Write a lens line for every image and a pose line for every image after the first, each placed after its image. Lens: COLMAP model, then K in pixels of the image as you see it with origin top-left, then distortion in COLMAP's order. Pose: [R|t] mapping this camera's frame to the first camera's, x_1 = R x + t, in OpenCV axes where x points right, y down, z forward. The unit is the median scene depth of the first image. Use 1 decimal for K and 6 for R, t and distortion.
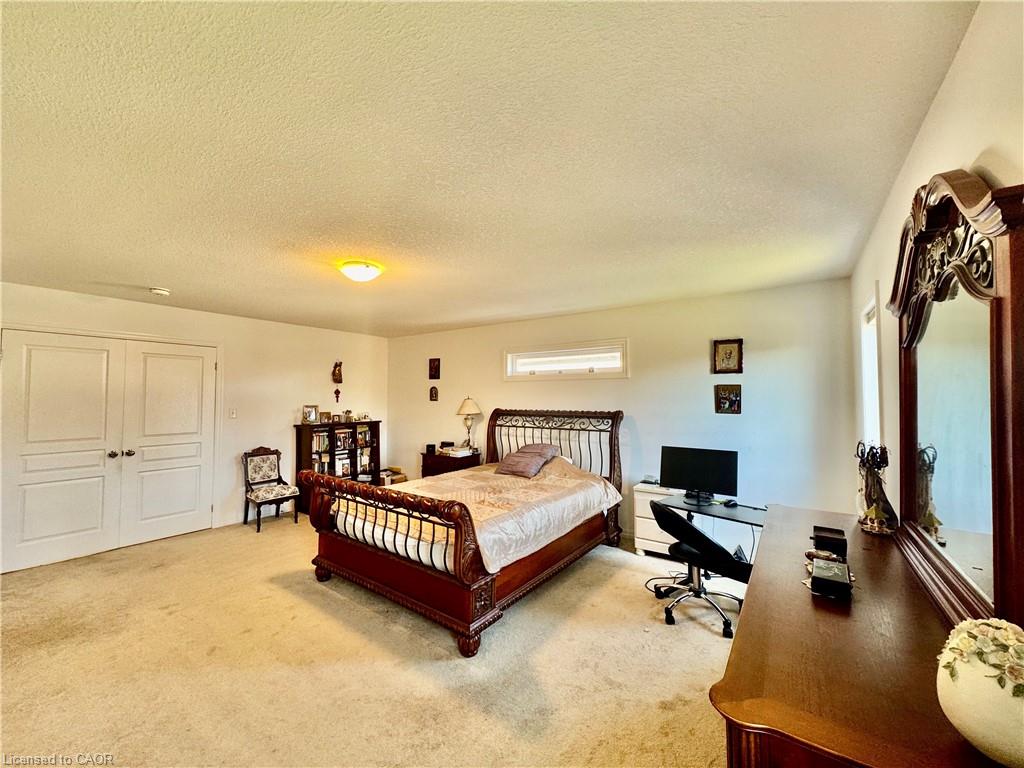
lens RADIAL K [[407.8, 0, 512.0], [0, 407.8, 384.0], [0, 0, 1]] dist [0.000138, -0.000009]
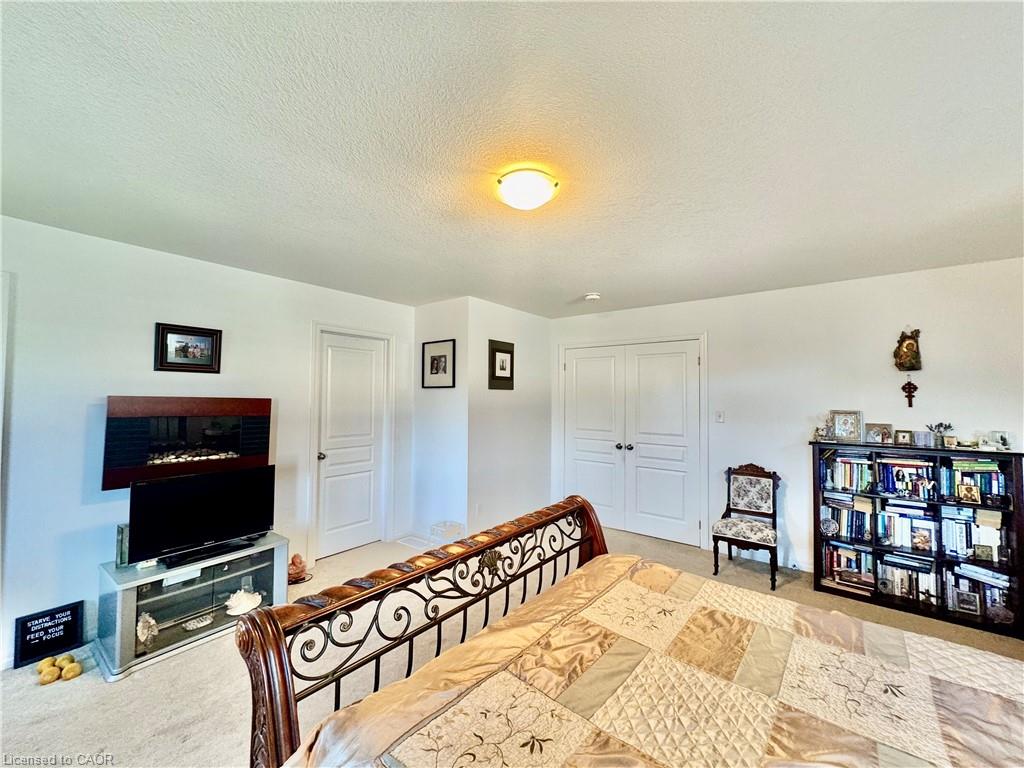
lens RADIAL K [[407.8, 0, 512.0], [0, 407.8, 384.0], [0, 0, 1]] dist [0.000138, -0.000009]
pose [[-0.057312, -0.029711, -0.997914, 0.133737], [0.031098, 0.999019, -0.031530, 0.016222], [0.997872, -0.032840, -0.056332, 0.530153]]
